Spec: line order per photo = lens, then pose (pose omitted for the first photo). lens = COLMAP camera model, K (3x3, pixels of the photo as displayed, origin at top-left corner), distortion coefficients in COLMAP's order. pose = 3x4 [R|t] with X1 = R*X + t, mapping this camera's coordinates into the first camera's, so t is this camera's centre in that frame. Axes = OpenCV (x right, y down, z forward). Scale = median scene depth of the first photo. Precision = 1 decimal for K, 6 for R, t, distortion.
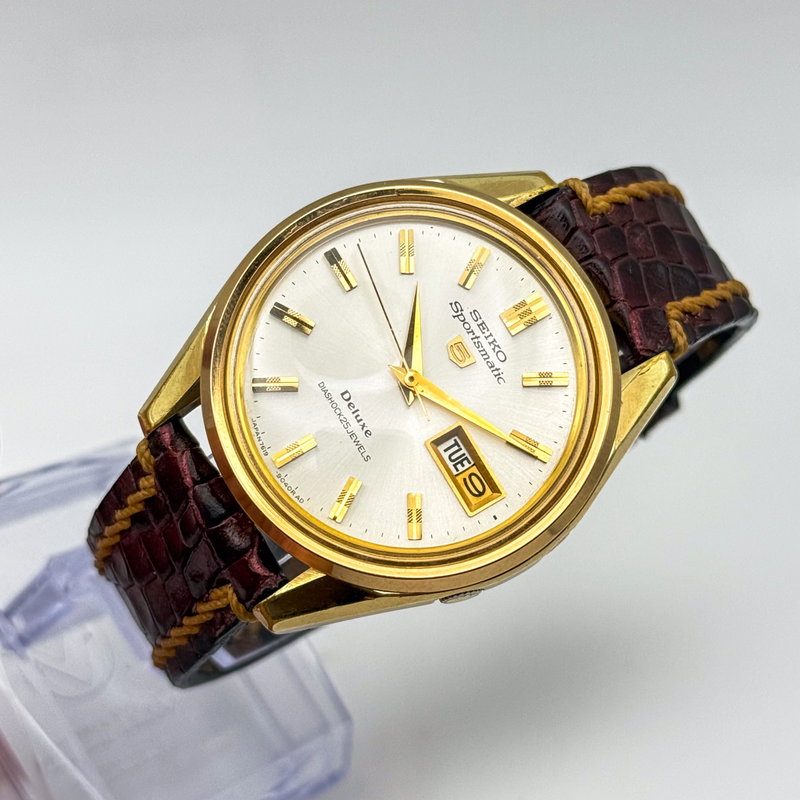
lens RADIAL K [[2026.5, 0, 396.5], [0, 2026.5, 397.5], [0, 0, 1]] dist [0.107708, 0.000000]
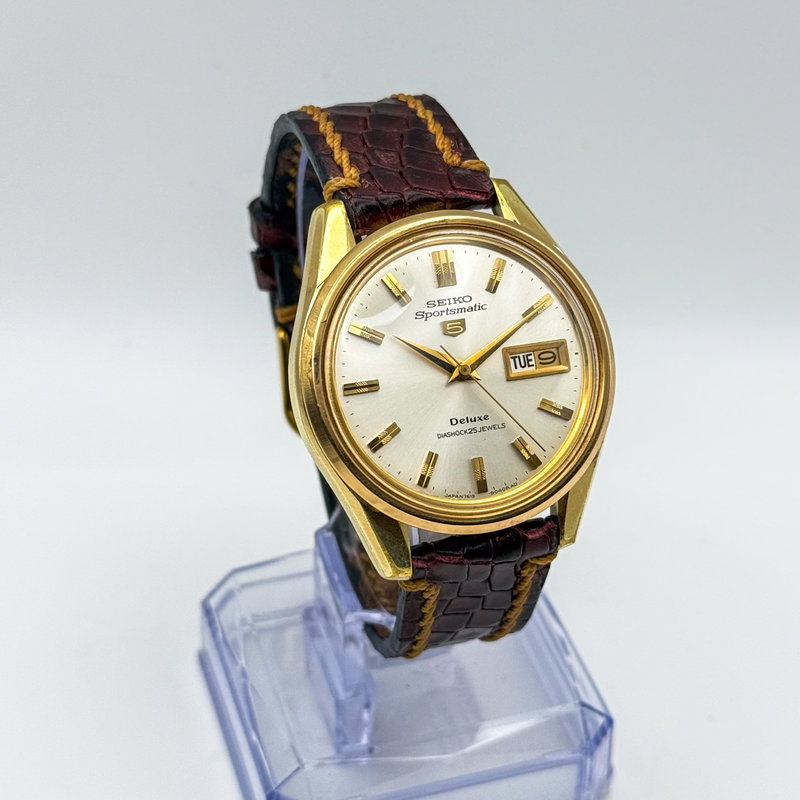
lens RADIAL K [[2026.5, 0, 401.3], [0, 2026.5, 401.0], [0, 0, 1]] dist [0.107708, 0.000000]
pose [[0.359447, -0.920567, 0.152824, -0.212187], [0.836182, 0.390440, 0.385171, -0.507667], [-0.414244, -0.010660, 0.910103, -0.150249]]
